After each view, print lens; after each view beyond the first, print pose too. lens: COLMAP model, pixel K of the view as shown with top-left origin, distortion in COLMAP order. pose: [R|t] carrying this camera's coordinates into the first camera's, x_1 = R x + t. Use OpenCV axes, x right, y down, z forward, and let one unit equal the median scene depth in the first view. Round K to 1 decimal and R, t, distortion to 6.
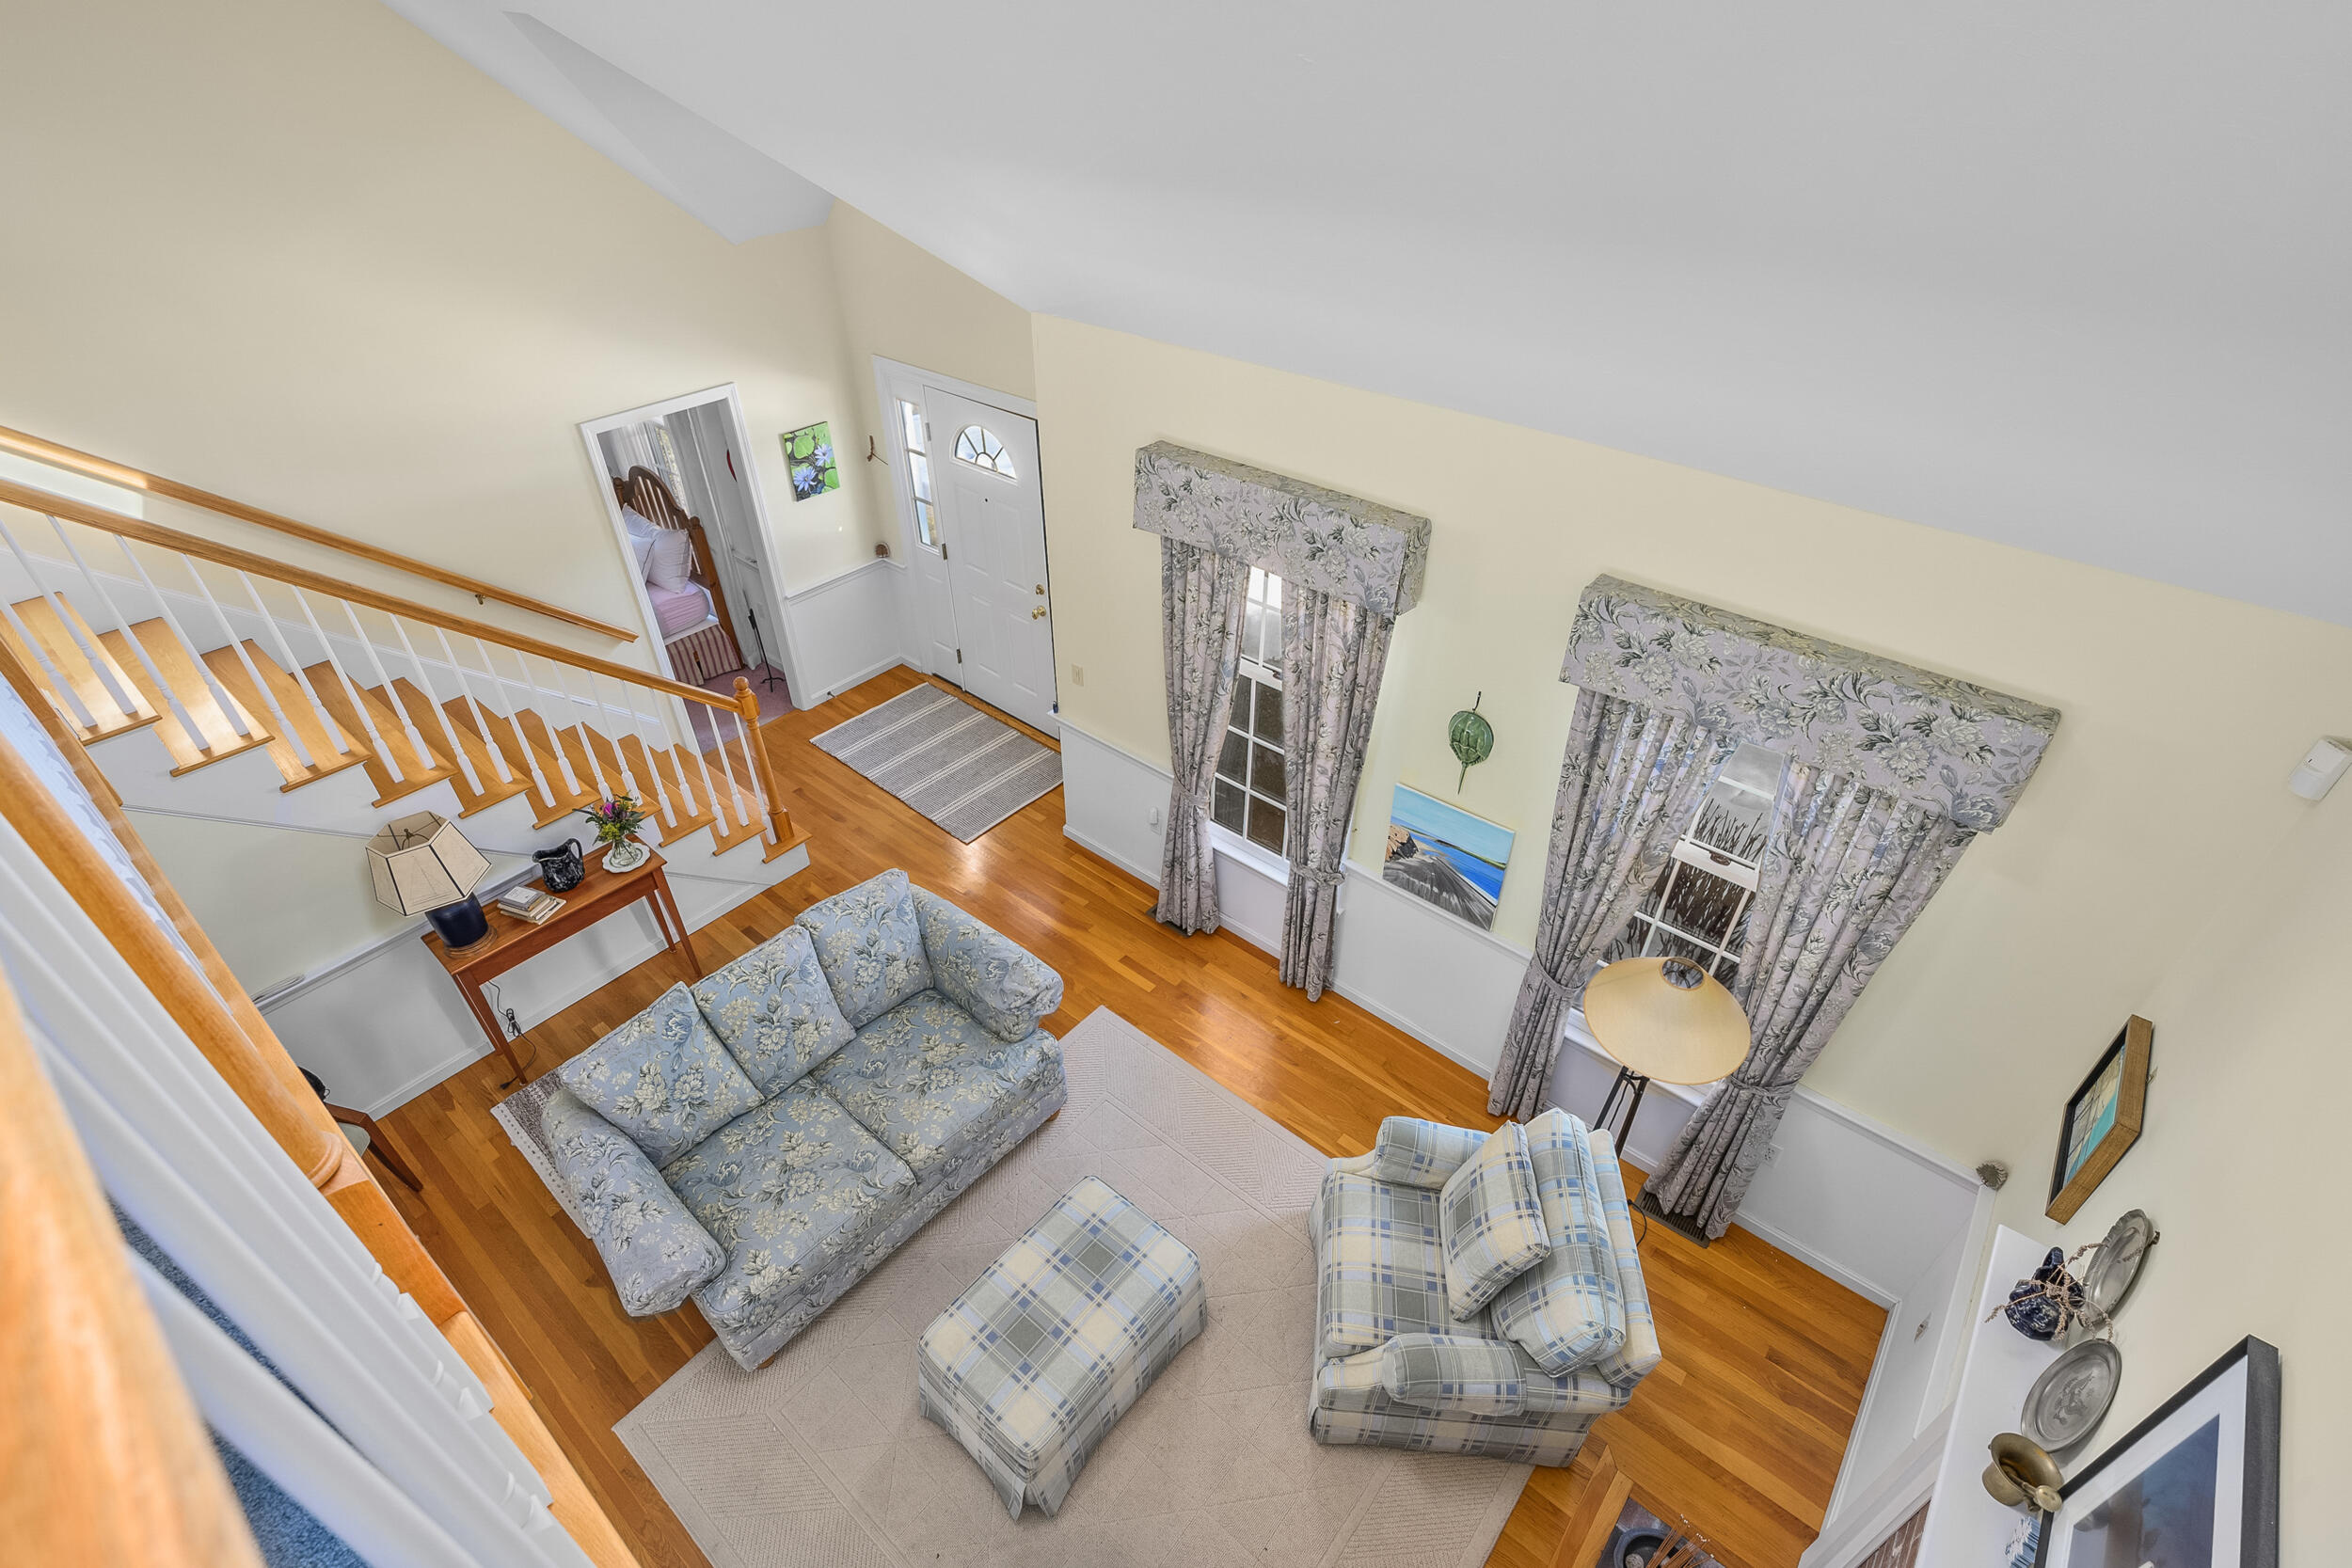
lens RADIAL K [[1061.1, 0, 1188.9], [0, 1061.1, 787.9], [0, 0, 1]] dist [-0.001939, 0.000015]
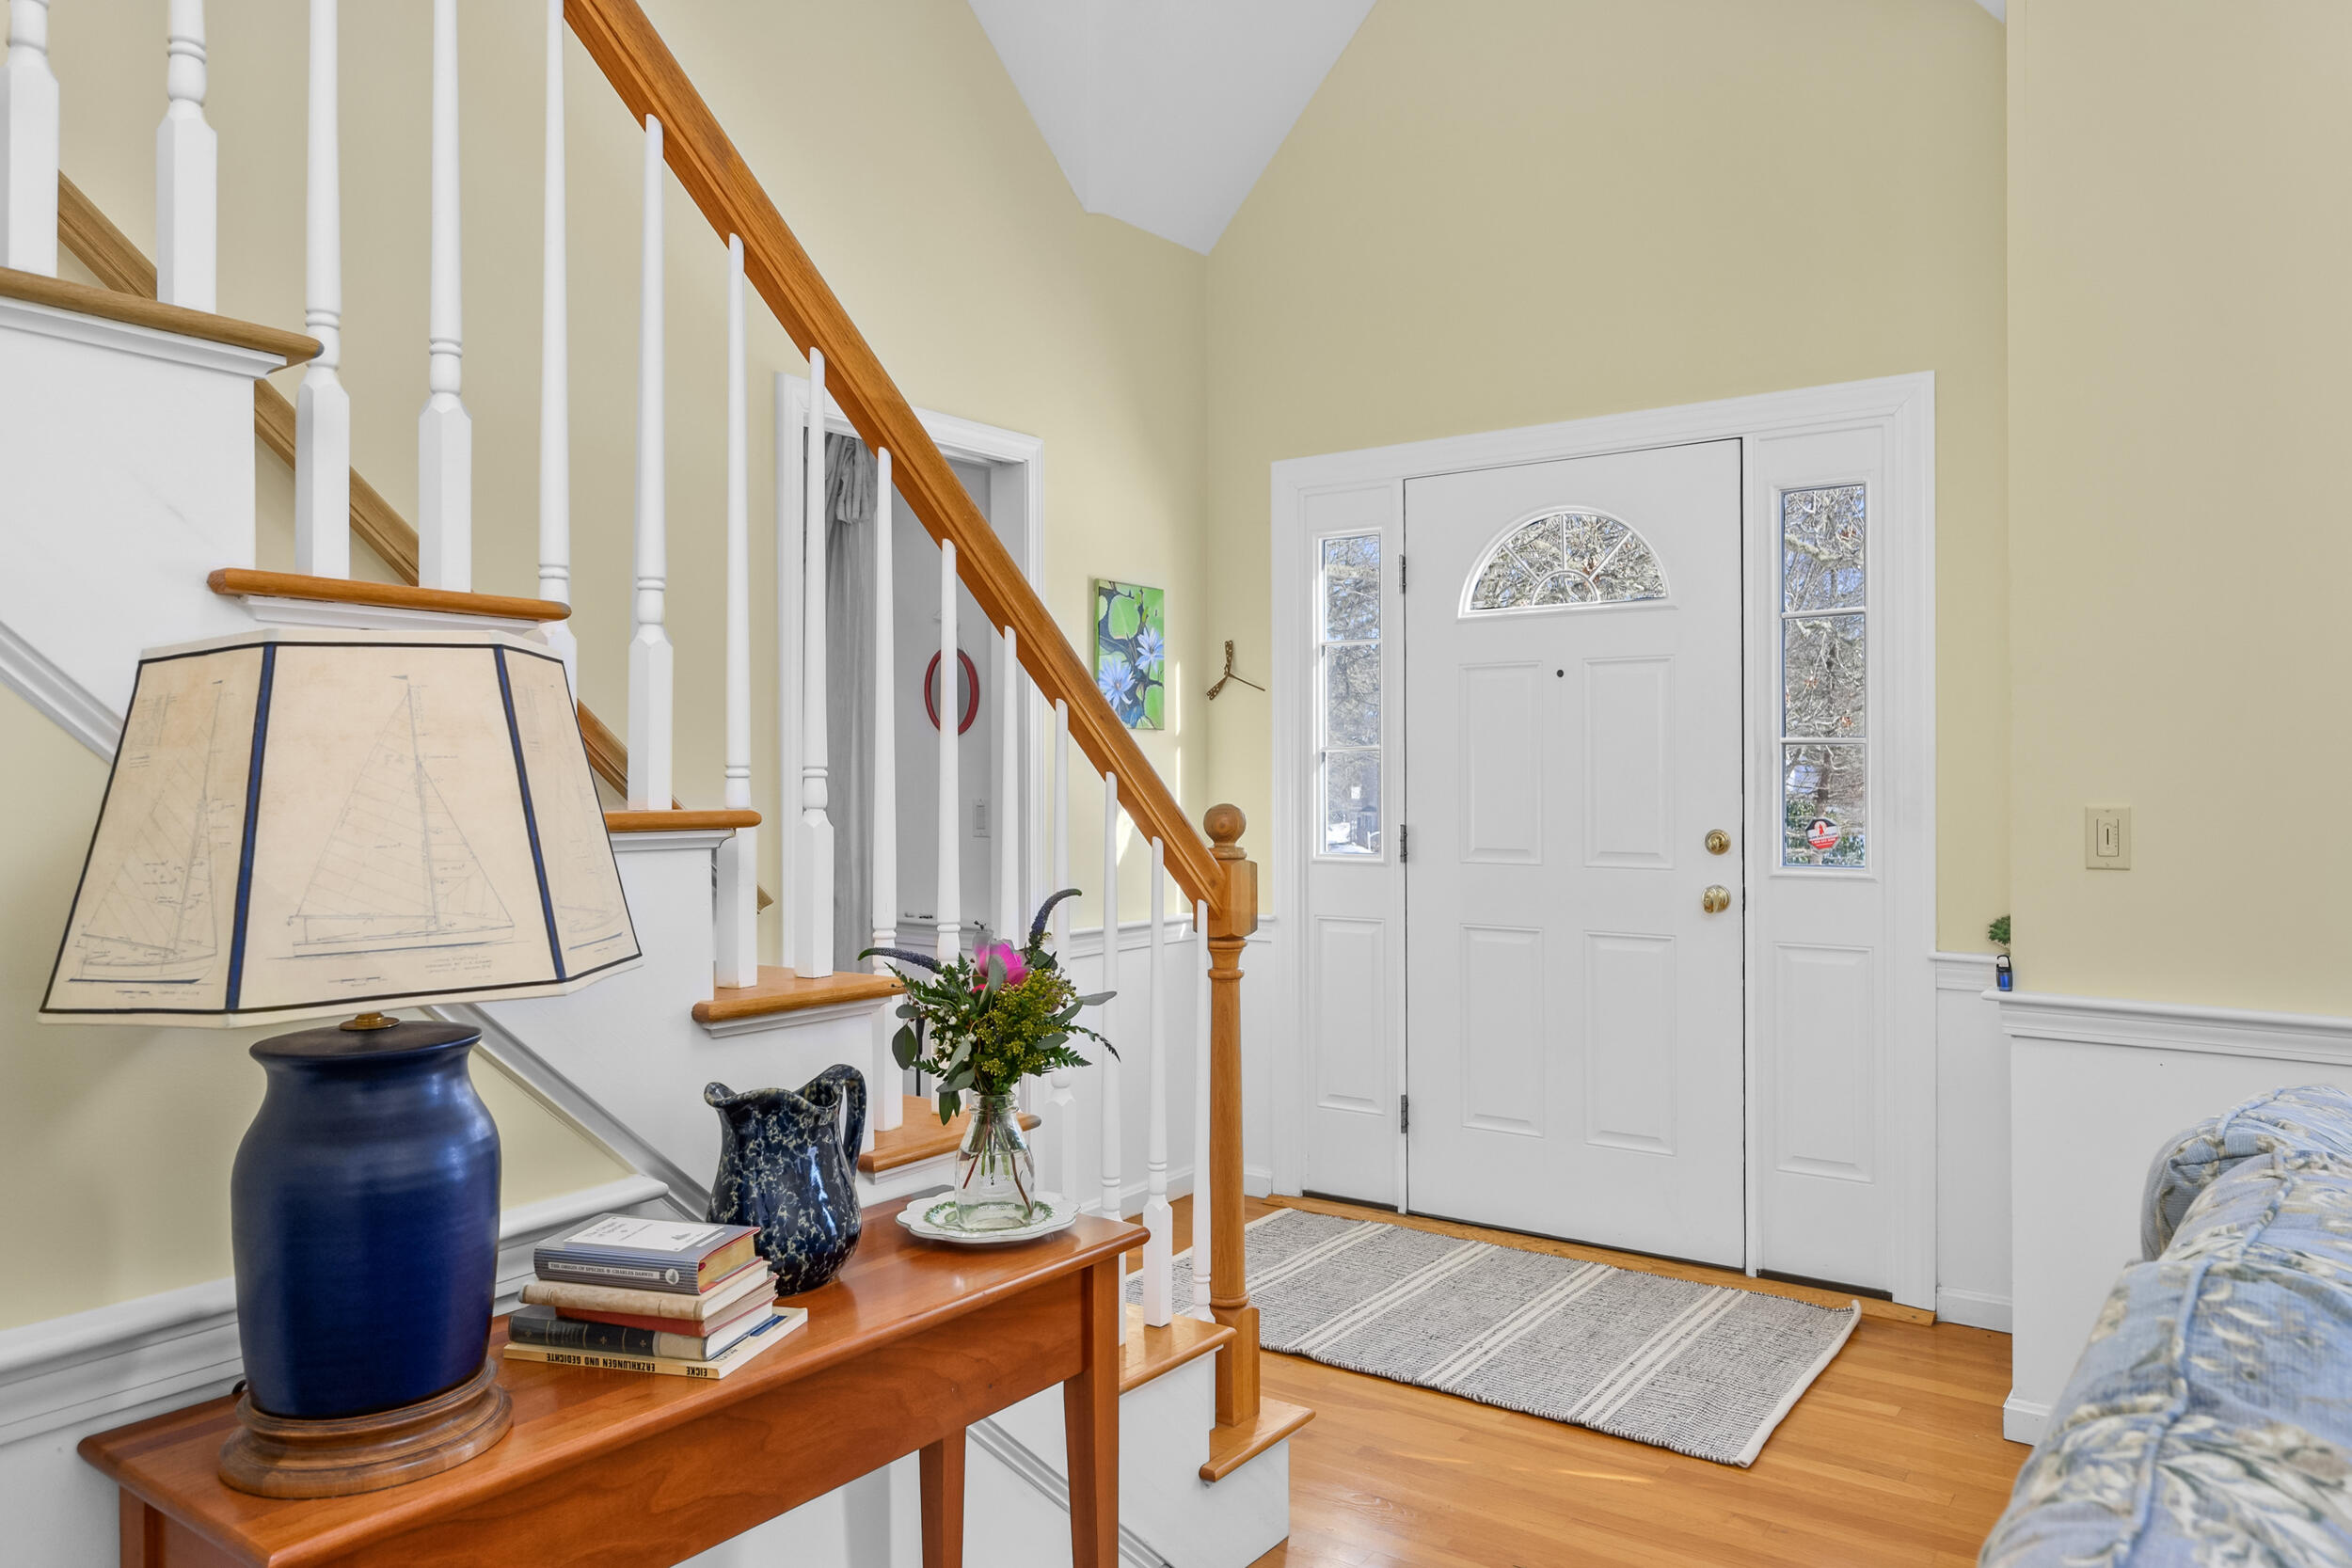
lens RADIAL K [[1574.8, 0, 1177.6], [0, 1574.8, 773.2], [0, 0, 1]] dist [-0.027161, -0.002163]
pose [[0.998374, -0.013231, 0.055442, -0.534777], [0.044155, 0.794629, -0.605488, 0.216529], [-0.036045, 0.606952, 0.793921, 0.691623]]
